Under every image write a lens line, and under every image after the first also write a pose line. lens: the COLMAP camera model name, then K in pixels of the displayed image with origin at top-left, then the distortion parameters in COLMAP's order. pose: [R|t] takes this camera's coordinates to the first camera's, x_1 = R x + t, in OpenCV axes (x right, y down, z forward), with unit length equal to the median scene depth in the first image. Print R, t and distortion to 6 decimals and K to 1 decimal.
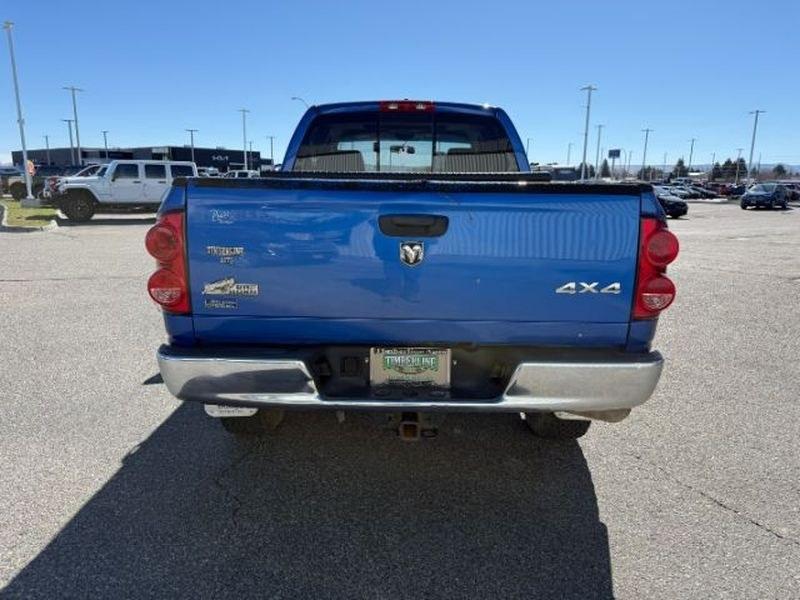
lens RADIAL K [[573.2, 0, 397.1], [0, 573.2, 300.6], [0, 0, 1]] dist [0.006090, -0.002506]
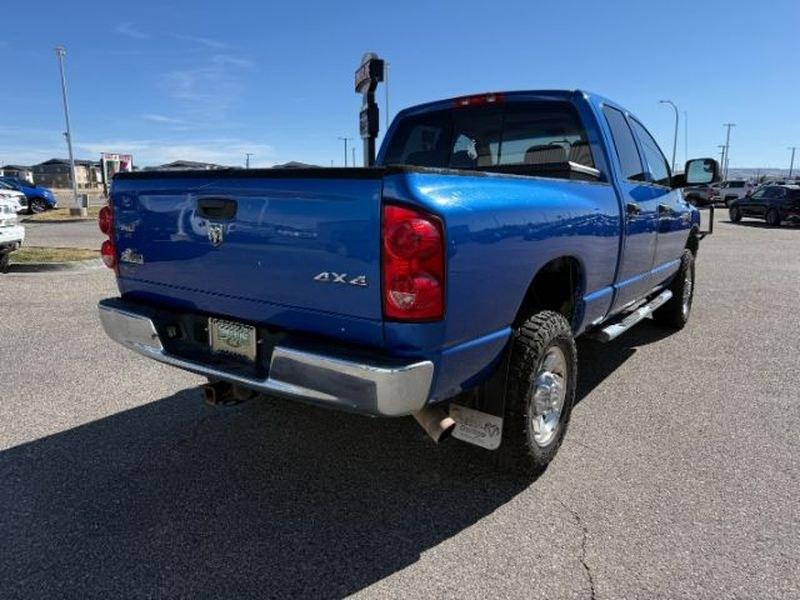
lens RADIAL K [[573.2, 0, 397.1], [0, 573.2, 300.6], [0, 0, 1]] dist [0.006090, -0.002506]
pose [[0.824046, 0.100883, -0.557467, 0.892931], [-0.110491, 0.993740, 0.016507, -0.011802], [0.555643, 0.047993, 0.830035, 0.264577]]
